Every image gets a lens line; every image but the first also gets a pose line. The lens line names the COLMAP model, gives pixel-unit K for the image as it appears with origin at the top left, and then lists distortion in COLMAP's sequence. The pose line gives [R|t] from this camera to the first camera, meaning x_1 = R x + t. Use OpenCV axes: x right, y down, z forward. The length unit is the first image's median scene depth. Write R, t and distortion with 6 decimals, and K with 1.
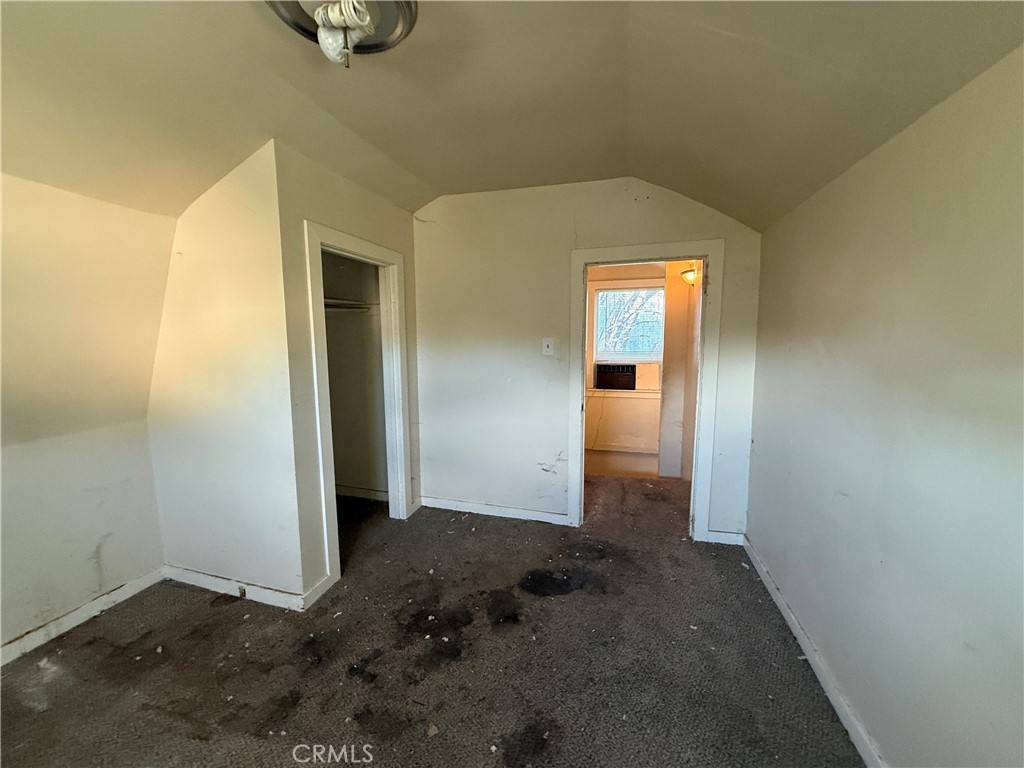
lens RADIAL K [[407.3, 0, 509.1], [0, 407.3, 384.8], [0, 0, 1]] dist [0.001710, -0.000150]
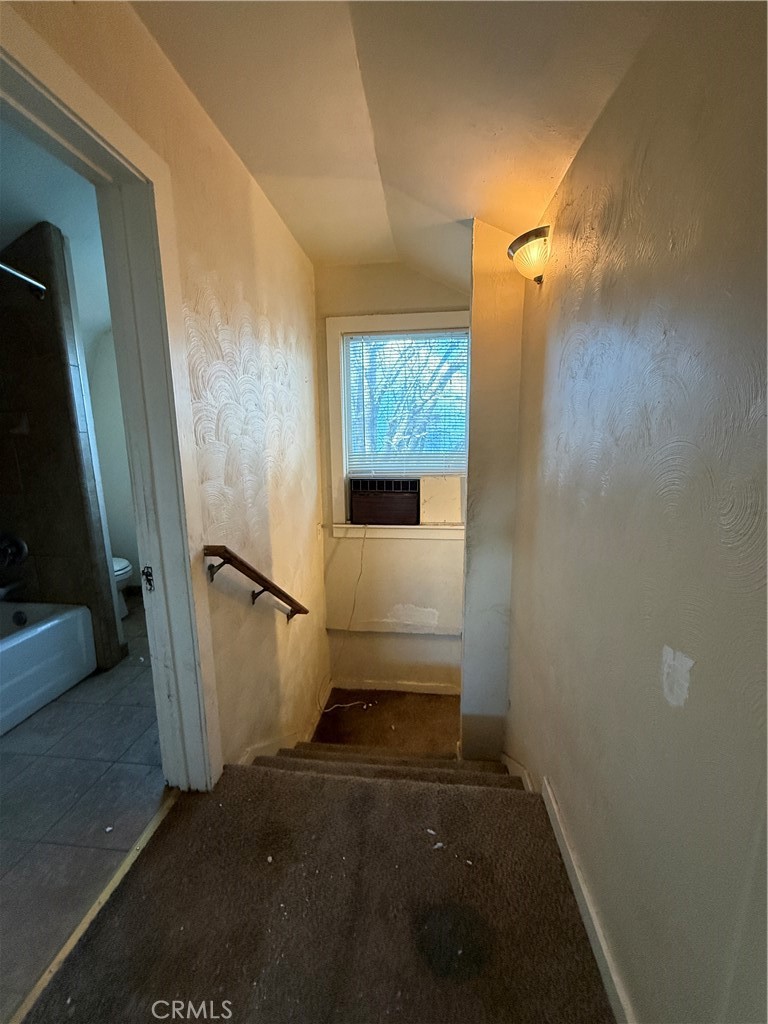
lens RADIAL K [[407.3, 0, 388.1], [0, 407.3, 510.5], [0, 0, 1]] dist [0.001710, -0.000150]
pose [[0.985753, -0.033212, 0.164885, 0.176314], [0.022515, 0.997544, 0.066323, -0.043459], [-0.166683, -0.061666, 0.984080, 0.464823]]
